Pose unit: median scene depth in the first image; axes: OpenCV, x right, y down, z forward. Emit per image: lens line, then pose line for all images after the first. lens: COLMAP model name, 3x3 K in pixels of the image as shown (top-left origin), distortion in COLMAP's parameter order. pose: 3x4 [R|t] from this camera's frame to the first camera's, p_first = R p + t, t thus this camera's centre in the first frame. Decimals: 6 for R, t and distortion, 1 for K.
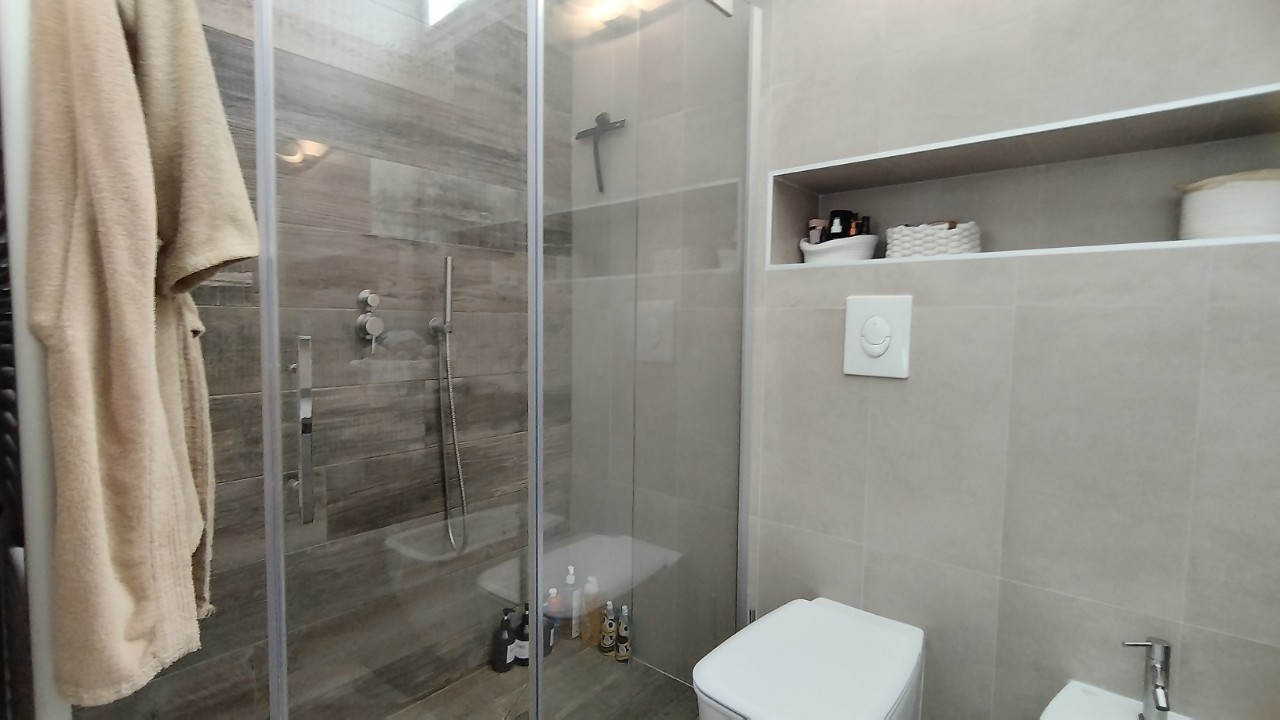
lens RADIAL K [[587.5, 0, 634.0], [0, 587.5, 365.5], [0, 0, 1]] dist [-0.000746, 0.000477]
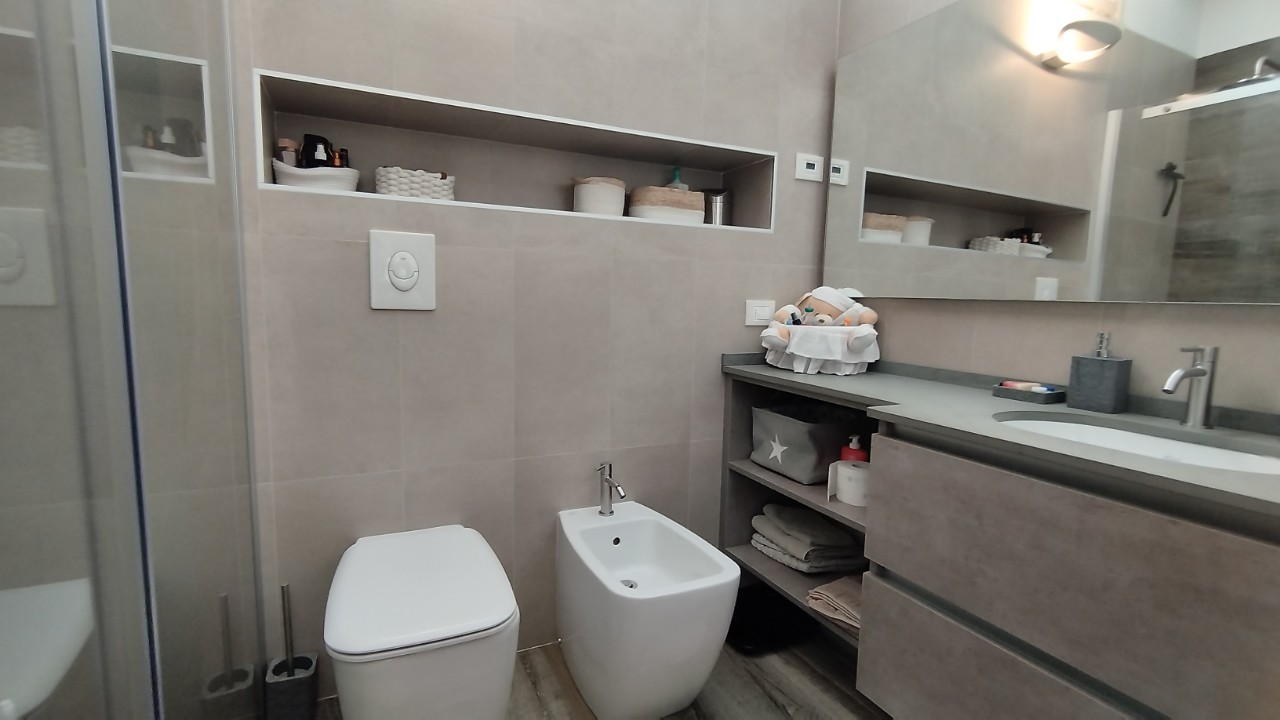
lens RADIAL K [[600.1, 0, 642.4], [0, 600.1, 364.2], [0, 0, 1]] dist [0.000471, -0.000037]
pose [[0.399776, -0.104258, 0.910664, -0.352826], [0.041888, 0.994550, 0.095473, 0.026818], [-0.915655, -0.000022, 0.401964, 0.151906]]
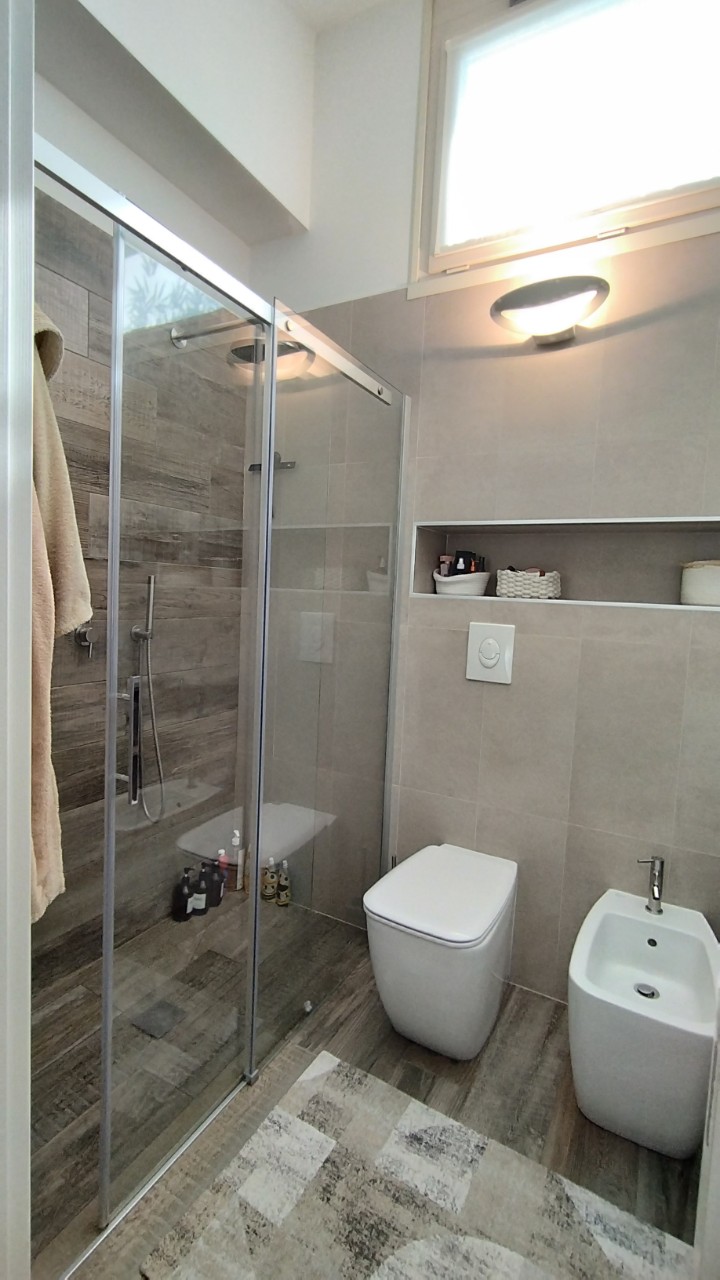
lens RADIAL K [[584.6, 0, 344.0], [0, 584.6, 639.3], [0, 0, 1]] dist [0.002230, 0.000208]
pose [[0.983398, 0.015713, 0.180779, -0.149011], [-0.018484, 0.999736, 0.013652, -0.081034], [-0.180517, -0.016767, 0.983429, -0.247720]]
